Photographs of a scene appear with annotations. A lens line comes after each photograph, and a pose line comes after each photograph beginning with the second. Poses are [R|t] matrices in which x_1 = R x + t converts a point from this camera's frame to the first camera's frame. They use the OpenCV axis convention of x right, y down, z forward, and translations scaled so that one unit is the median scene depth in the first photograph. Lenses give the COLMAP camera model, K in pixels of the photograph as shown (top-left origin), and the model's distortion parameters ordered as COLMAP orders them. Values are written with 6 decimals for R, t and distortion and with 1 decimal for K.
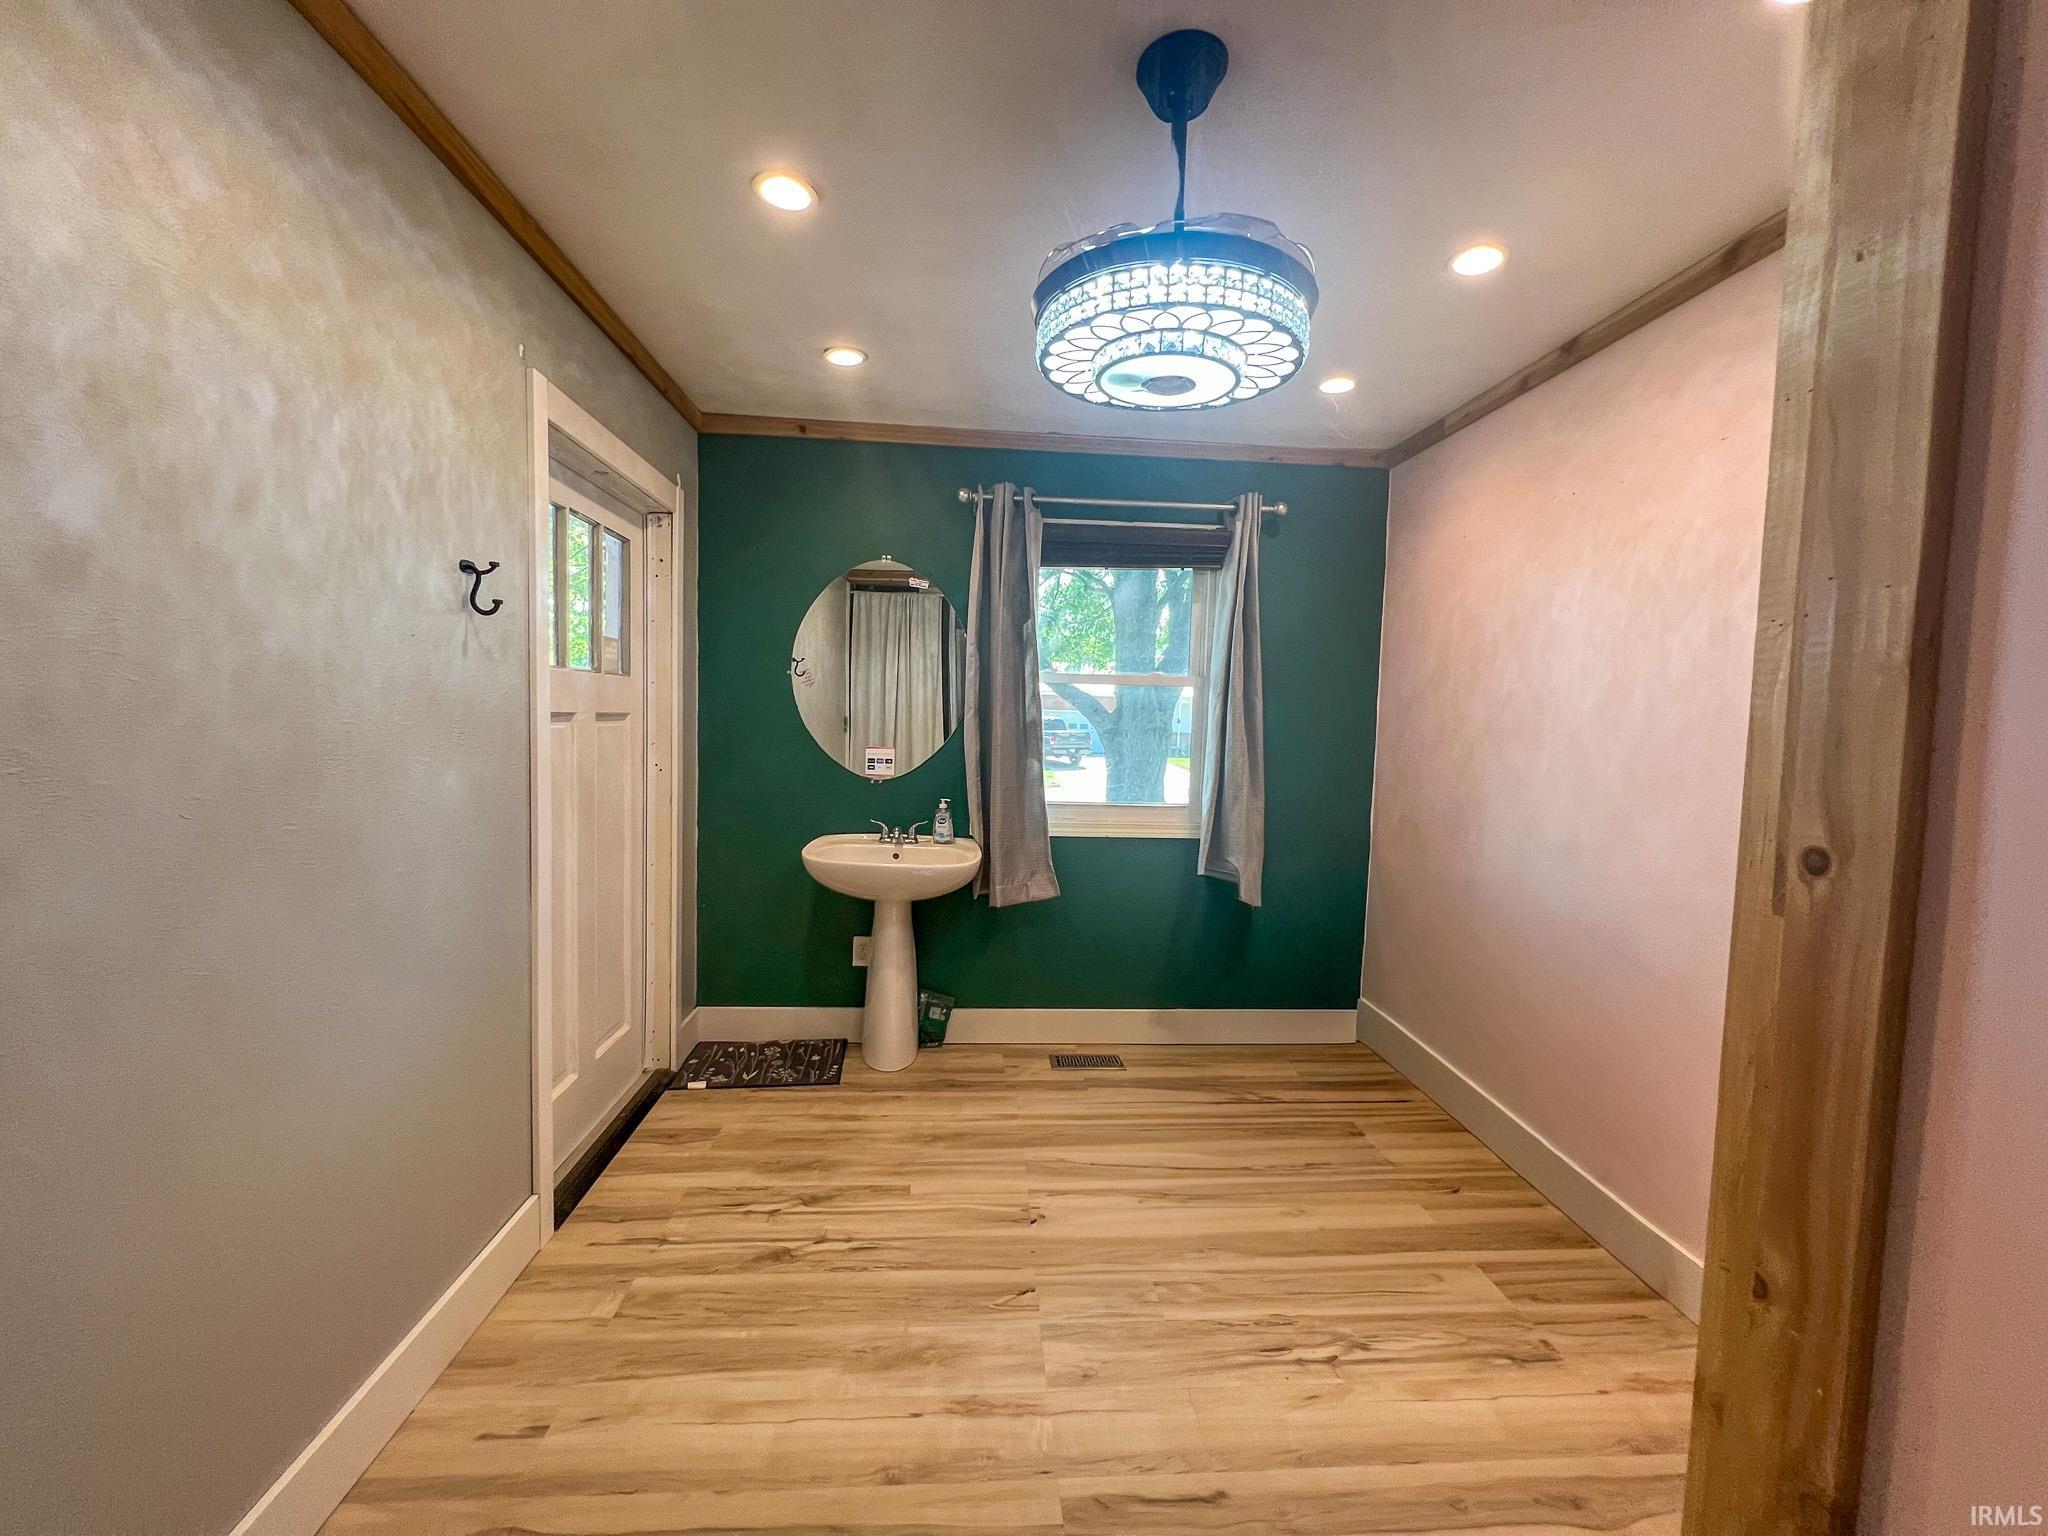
lens RADIAL K [[822.3, 0, 1021.7], [0, 822.3, 766.0], [0, 0, 1]] dist [-0.002727, 0.000461]
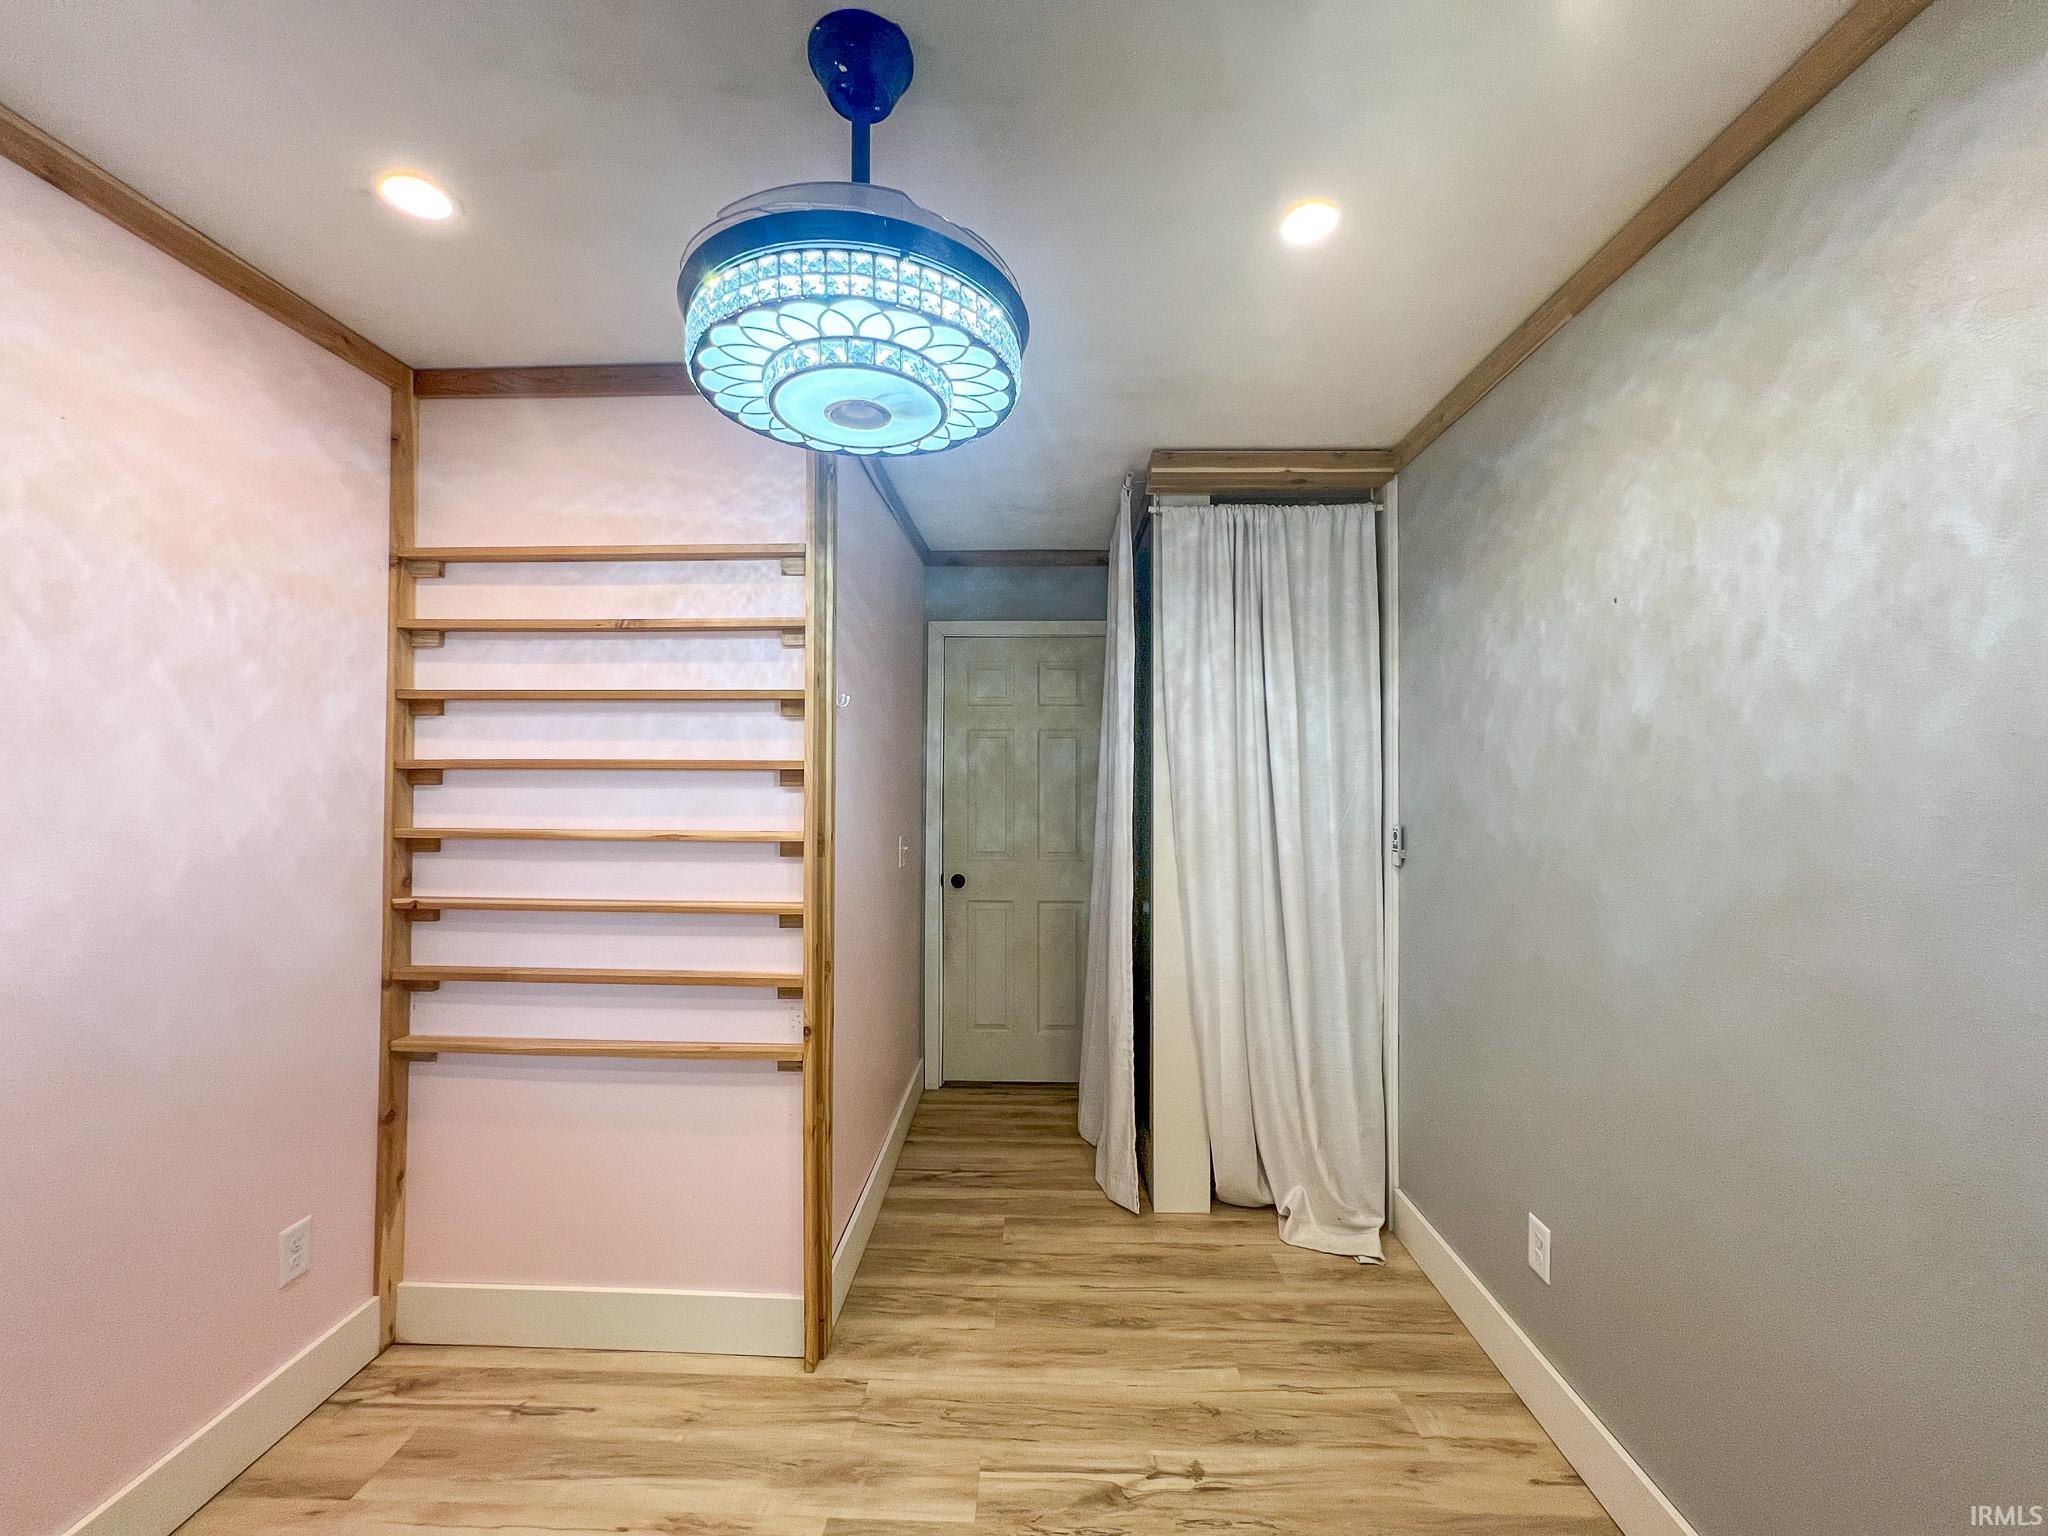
lens RADIAL K [[822.3, 0, 1018.2], [0, 822.3, 769.1], [0, 0, 1]] dist [-0.002727, 0.000461]
pose [[-0.995647, -0.027769, 0.088972, -0.072023], [-0.023494, 0.998535, 0.048749, -0.180665], [-0.090195, 0.046447, -0.994840, 2.106515]]
